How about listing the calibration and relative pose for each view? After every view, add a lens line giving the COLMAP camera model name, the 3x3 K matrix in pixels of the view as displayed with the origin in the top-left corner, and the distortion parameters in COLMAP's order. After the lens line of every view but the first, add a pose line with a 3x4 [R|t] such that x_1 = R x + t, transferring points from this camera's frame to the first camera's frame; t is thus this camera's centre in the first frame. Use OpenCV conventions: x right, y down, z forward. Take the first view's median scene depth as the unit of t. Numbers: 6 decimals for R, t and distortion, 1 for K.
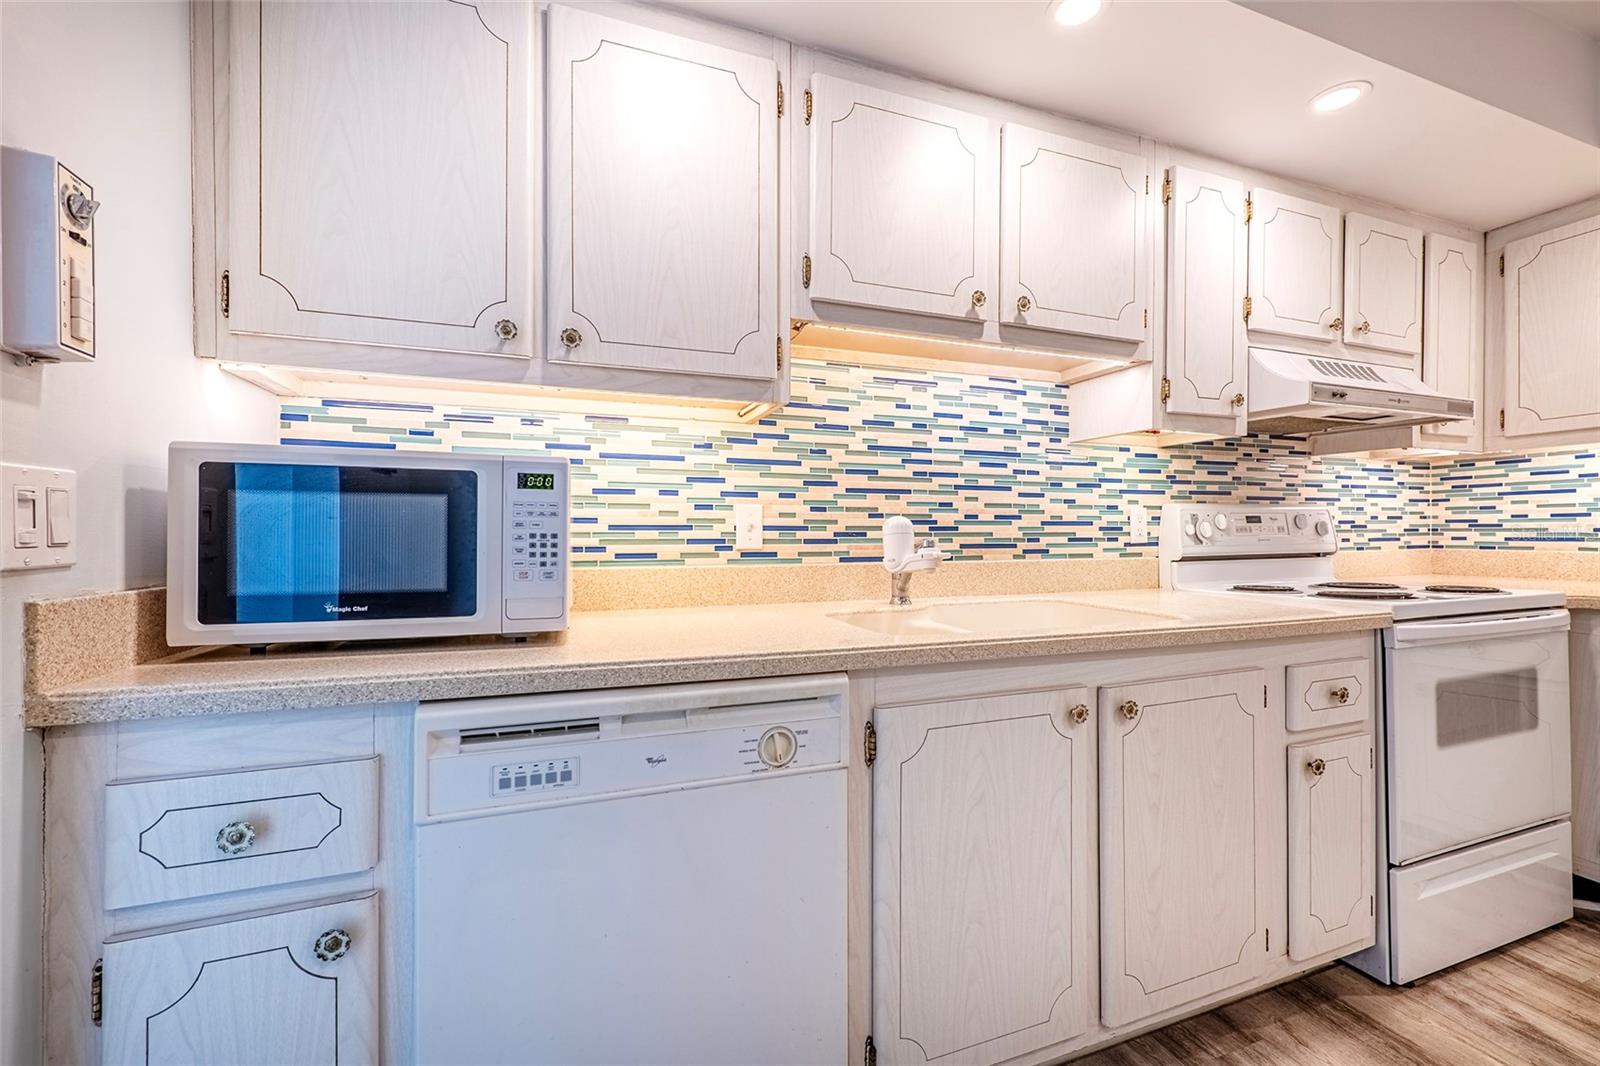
lens RADIAL K [[614.2, 0, 790.0], [0, 614.2, 526.8], [0, 0, 1]] dist [0.000225, -0.000044]
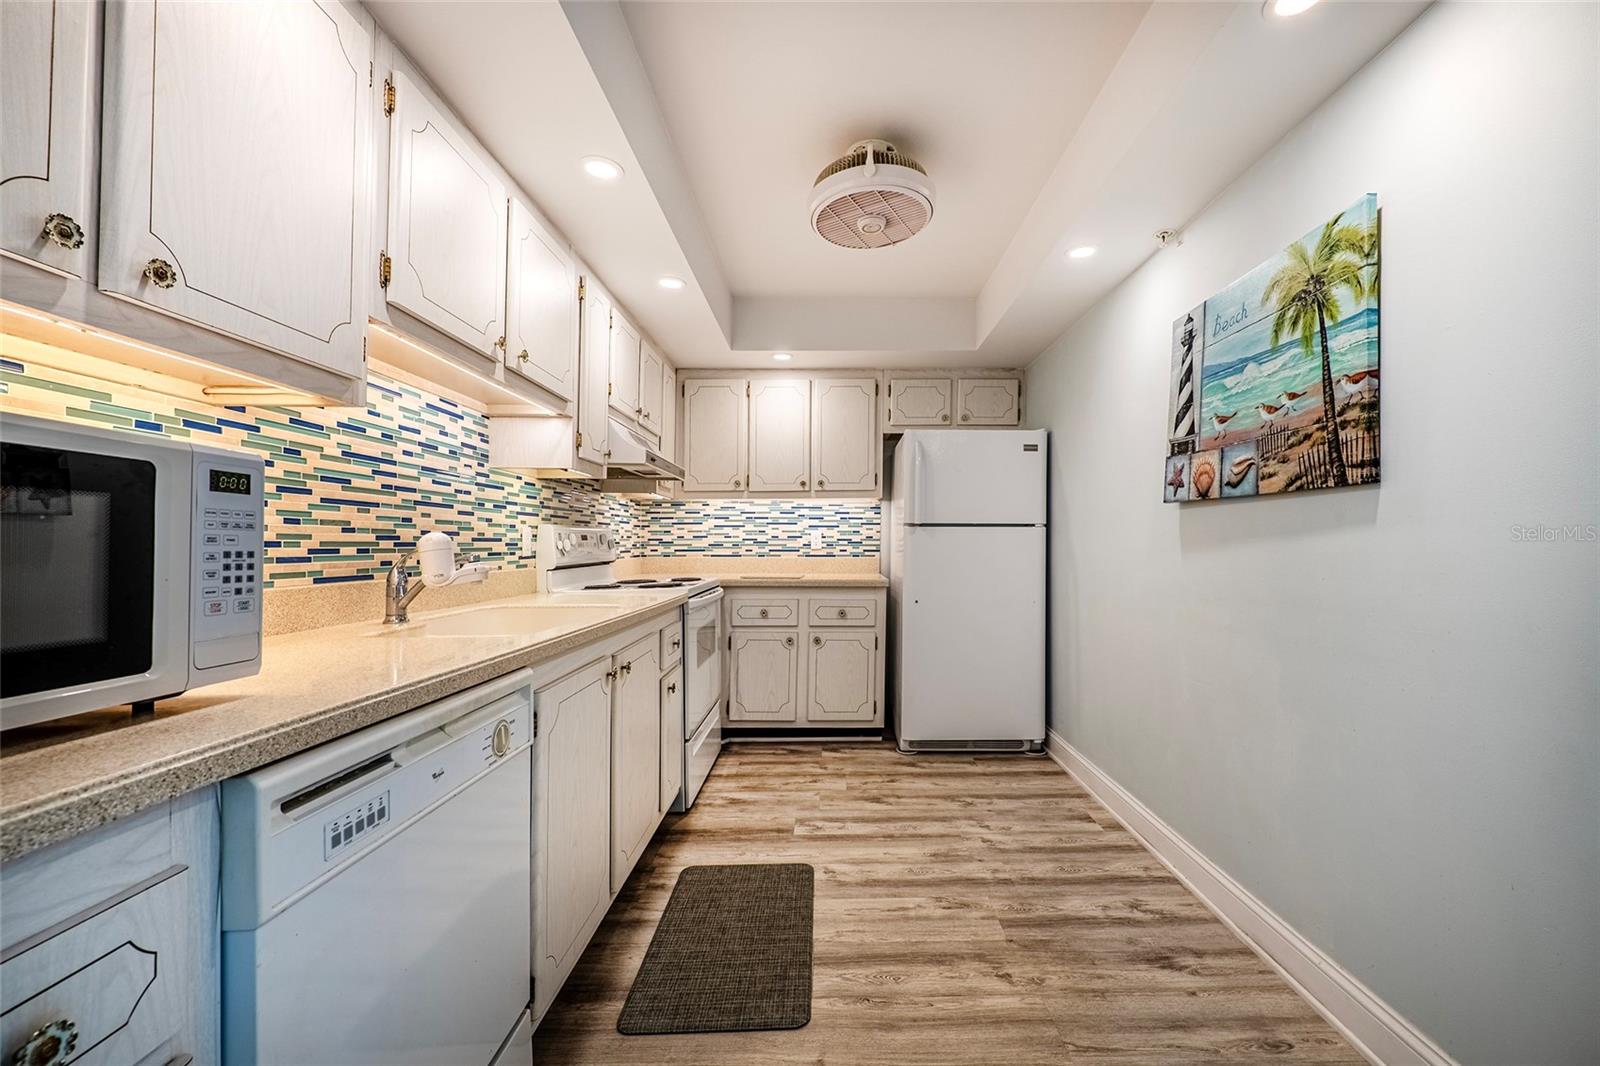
lens RADIAL K [[661.0, 0, 833.9], [0, 661.0, 538.6], [0, 0, 1]] dist [-0.000140, -0.000073]
pose [[0.316621, 0.008443, 0.948514, -0.527332], [-0.003601, 0.999964, -0.007699, -0.000775], [-0.948545, -0.000978, 0.316640, 0.020218]]
